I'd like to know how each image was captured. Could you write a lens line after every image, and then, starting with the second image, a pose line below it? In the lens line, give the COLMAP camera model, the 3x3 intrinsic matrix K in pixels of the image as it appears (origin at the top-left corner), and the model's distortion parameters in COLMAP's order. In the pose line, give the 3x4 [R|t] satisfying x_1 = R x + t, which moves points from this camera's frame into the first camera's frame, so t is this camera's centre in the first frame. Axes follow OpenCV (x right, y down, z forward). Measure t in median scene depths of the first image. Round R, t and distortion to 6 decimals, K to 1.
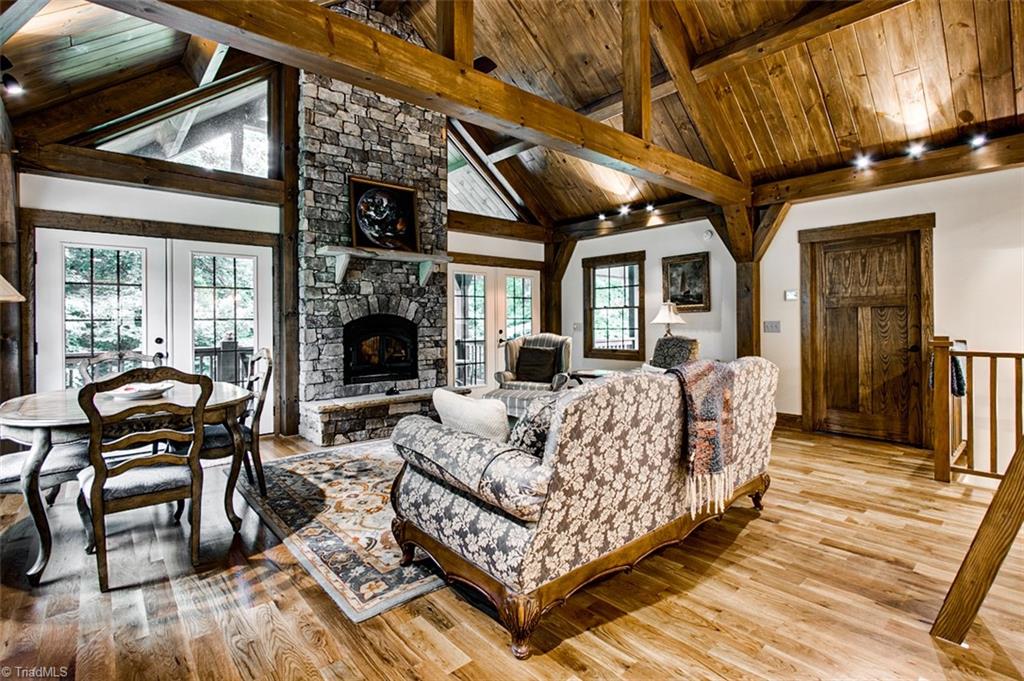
lens RADIAL K [[482.8, 0, 510.0], [0, 482.8, 322.1], [0, 0, 1]] dist [-0.024366, 0.008456]
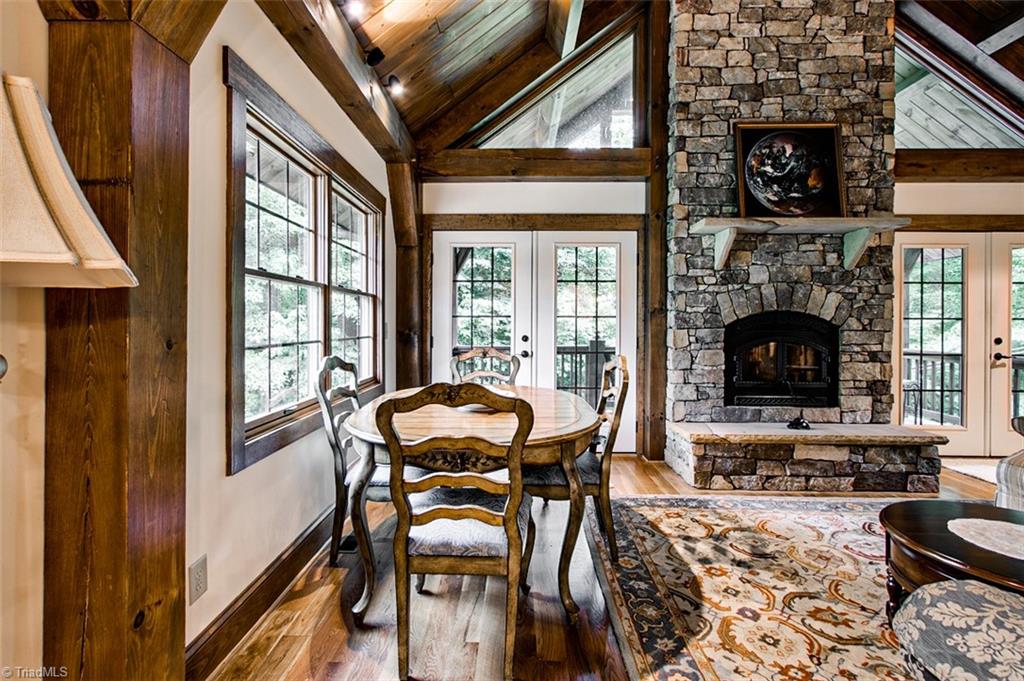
lens RADIAL K [[479.1, 0, 508.6], [0, 479.1, 320.3], [0, 0, 1]] dist [-0.000224, -0.000244]
pose [[0.741840, 0.010115, -0.670501, -0.098964], [-0.012215, 0.999924, 0.001569, 0.001117], [0.670466, 0.007026, 0.741907, 0.229975]]
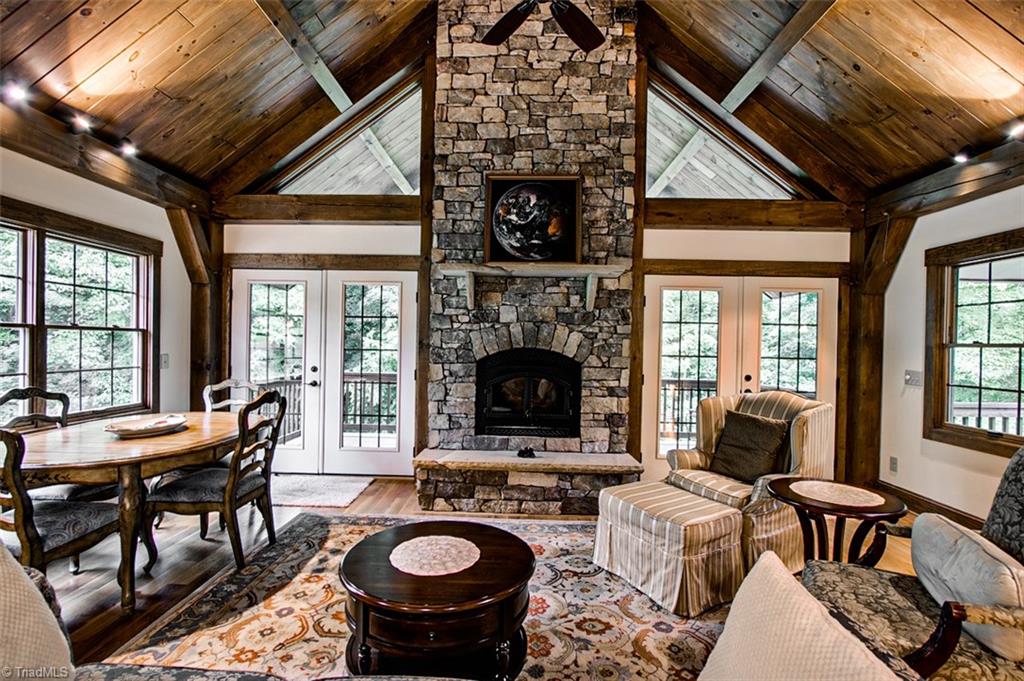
lens RADIAL K [[482.1, 0, 508.0], [0, 482.1, 343.8], [0, 0, 1]] dist [-0.014973, 0.000770]
pose [[0.734477, 0.024287, -0.678199, 0.245824], [-0.026048, 0.999632, 0.007588, -0.030340], [0.678134, 0.012092, 0.734839, 0.448967]]
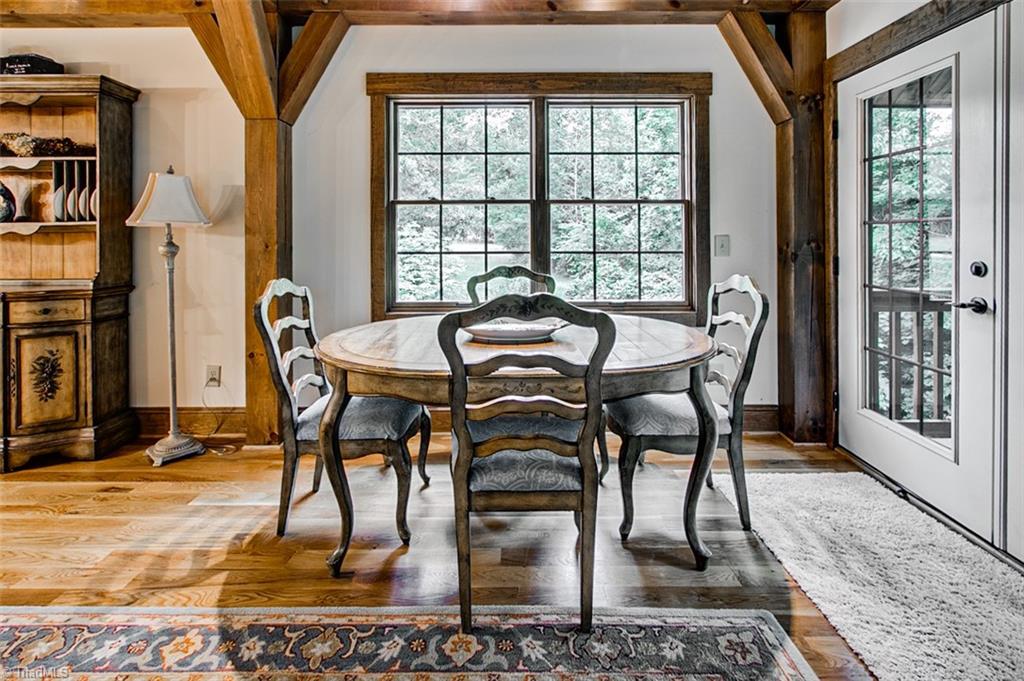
lens RADIAL K [[504.2, 0, 511.6], [0, 504.2, 236.9], [0, 0, 1]] dist [-0.000594, -0.000191]
pose [[-0.656868, 0.011490, -0.753918, -0.130220], [0.008360, 0.999933, 0.007956, 0.003647], [0.753959, -0.001077, -0.656921, 0.853131]]
